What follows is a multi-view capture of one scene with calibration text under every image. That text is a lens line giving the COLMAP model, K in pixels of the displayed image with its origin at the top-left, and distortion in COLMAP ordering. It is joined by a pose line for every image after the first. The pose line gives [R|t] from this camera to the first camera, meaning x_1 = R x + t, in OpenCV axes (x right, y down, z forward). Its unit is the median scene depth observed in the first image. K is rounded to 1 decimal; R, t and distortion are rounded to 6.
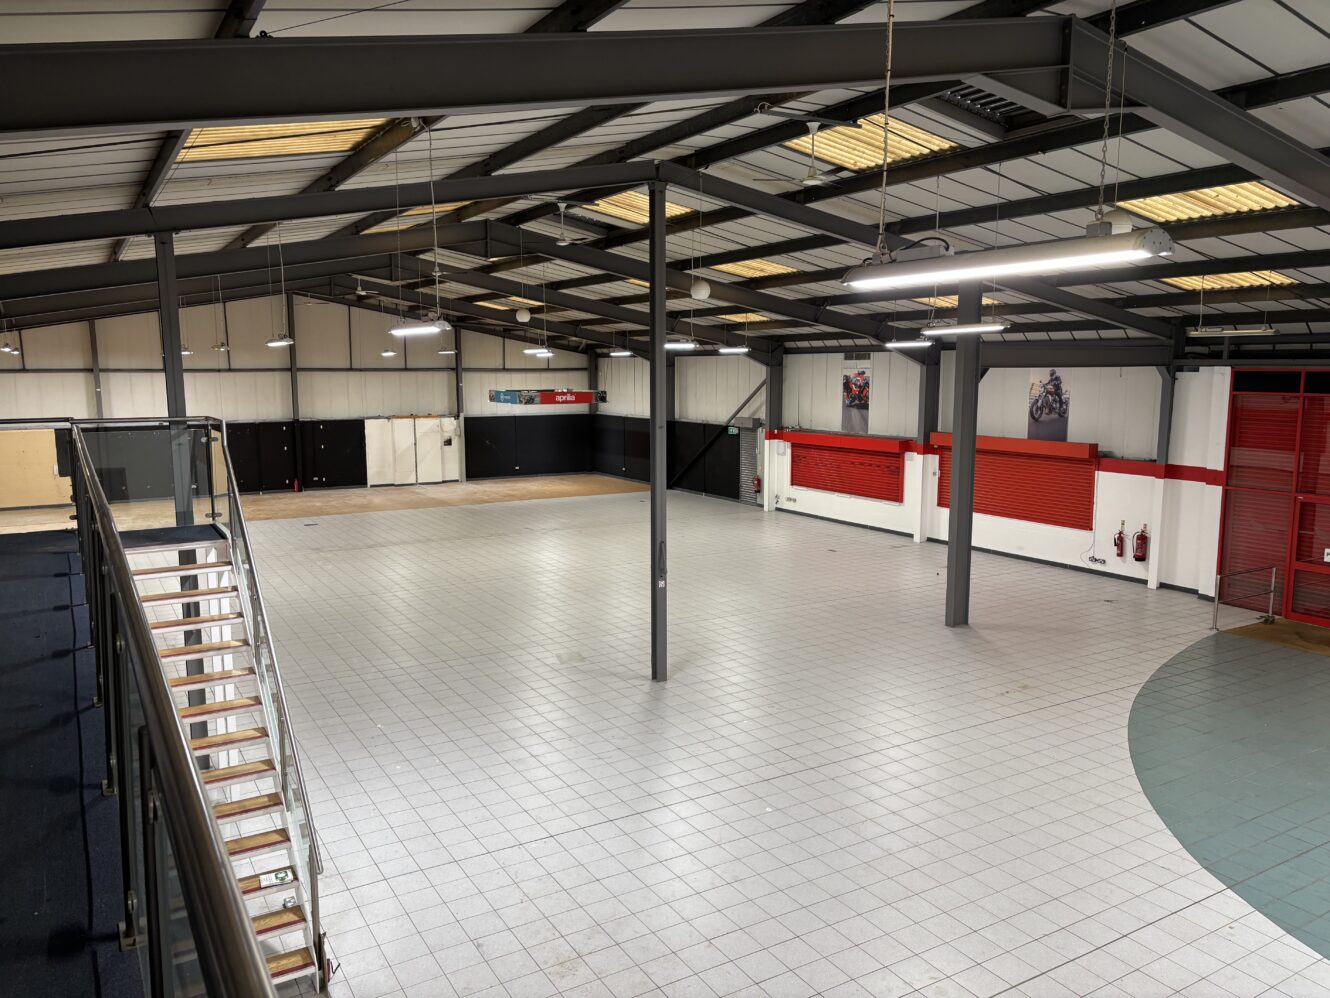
lens RADIAL K [[999.5, 0, 656.8], [0, 999.5, 498.2], [0, 0, 1]] dist [0.063129, 0.006131]
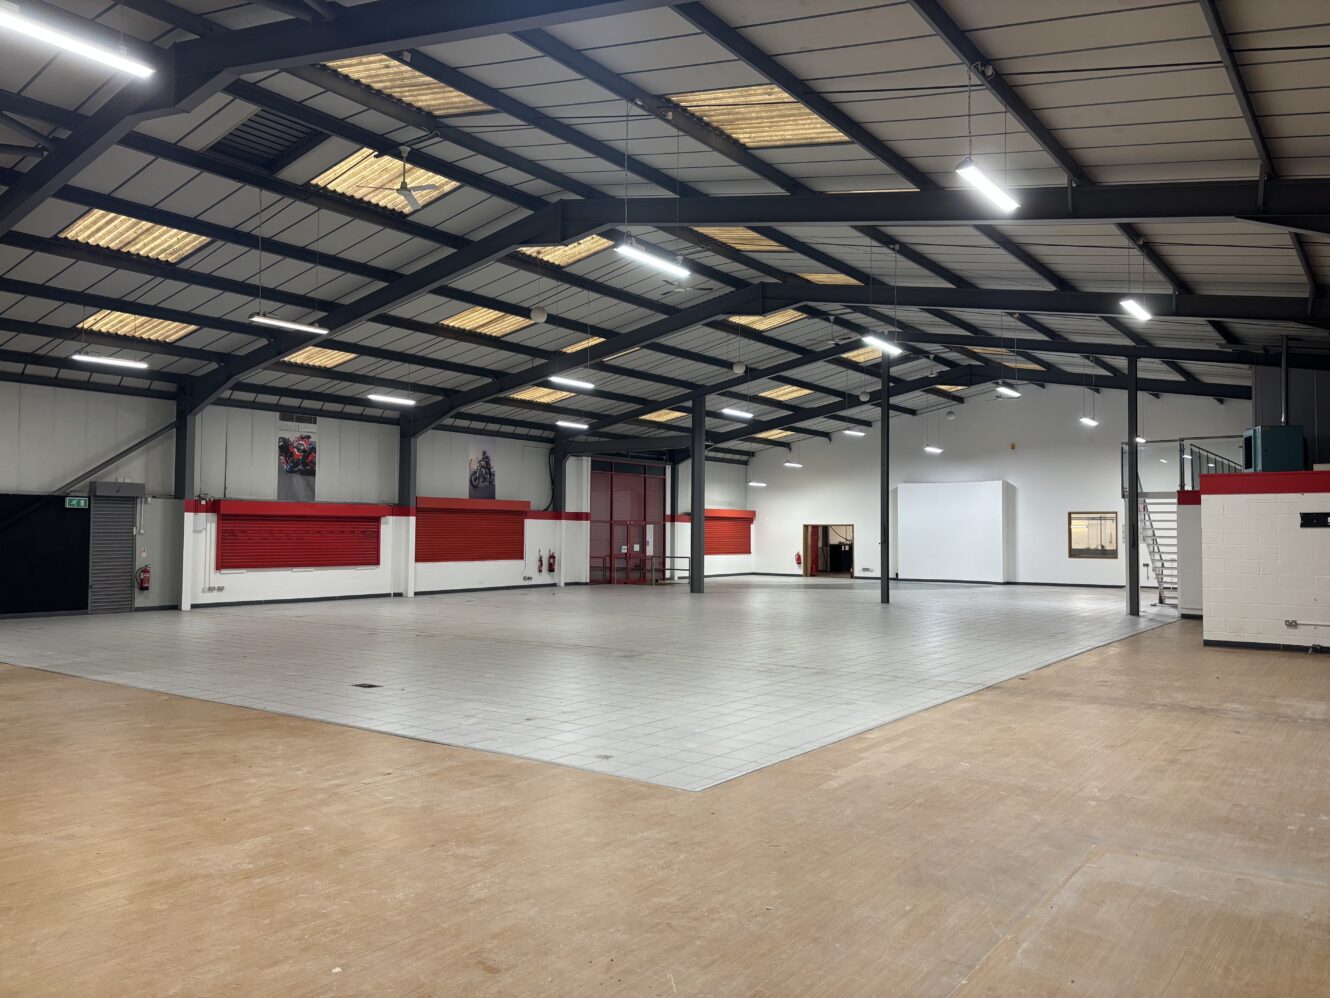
lens RADIAL K [[996.7, 0, 665.0], [0, 996.7, 499.0], [0, 0, 1]] dist [0.070170, -0.006455]
pose [[-0.394308, 0.041188, 0.918055, -0.755101], [0.124240, 0.992213, 0.008846, -0.032733], [-0.910542, 0.117547, -0.396354, 1.030549]]
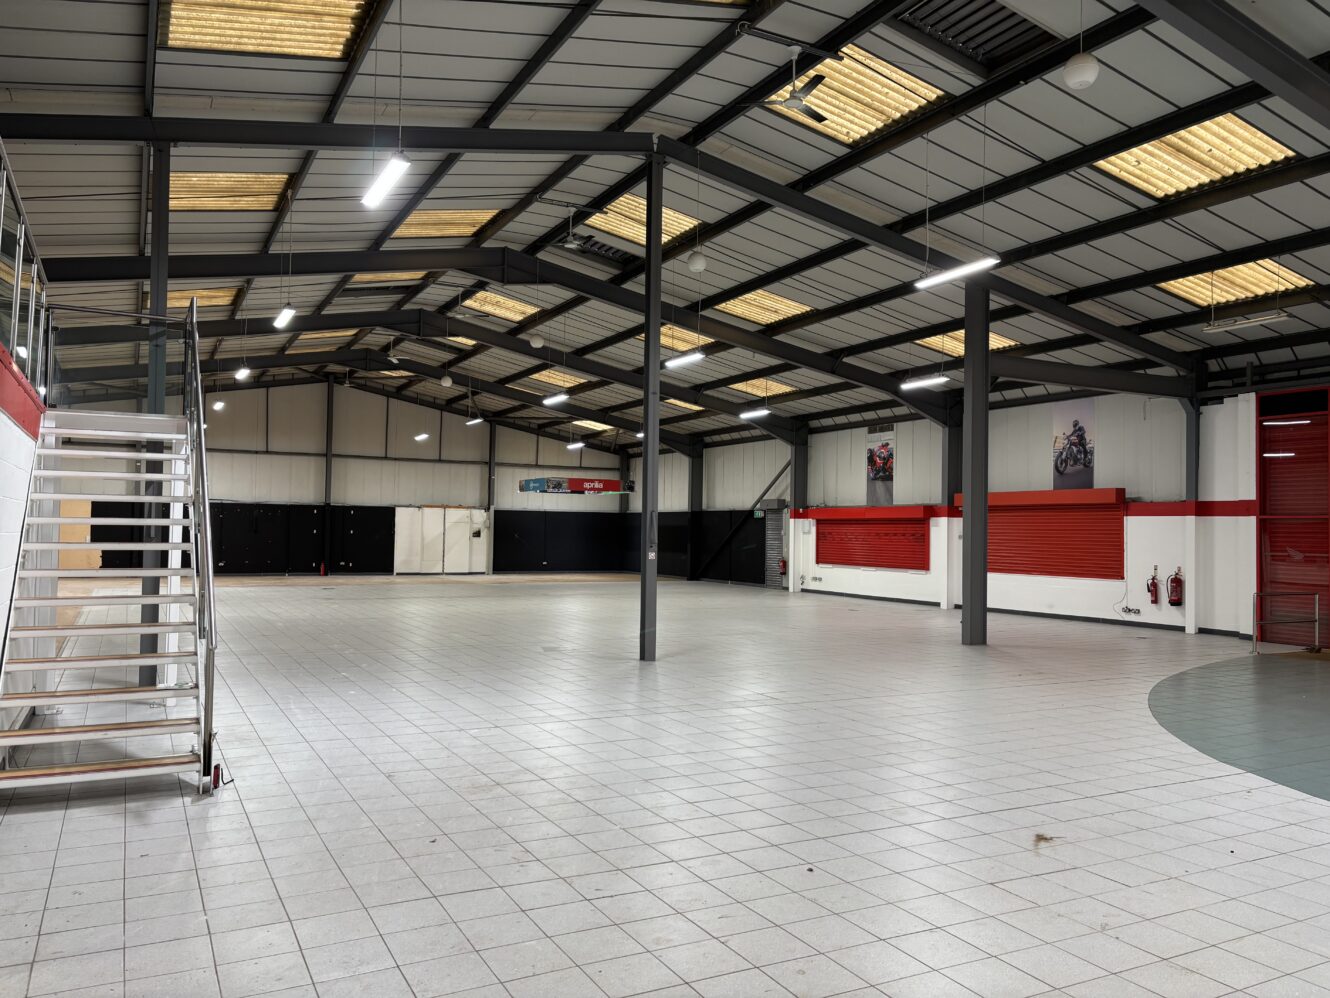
lens RADIAL K [[996.7, 0, 665.0], [0, 996.7, 499.0], [0, 0, 1]] dist [0.070170, -0.006455]
pose [[0.998959, 0.017022, -0.042312, 0.027842], [-0.023759, 0.986138, -0.164215, 0.091989], [0.038931, 0.165049, 0.985517, 0.023954]]
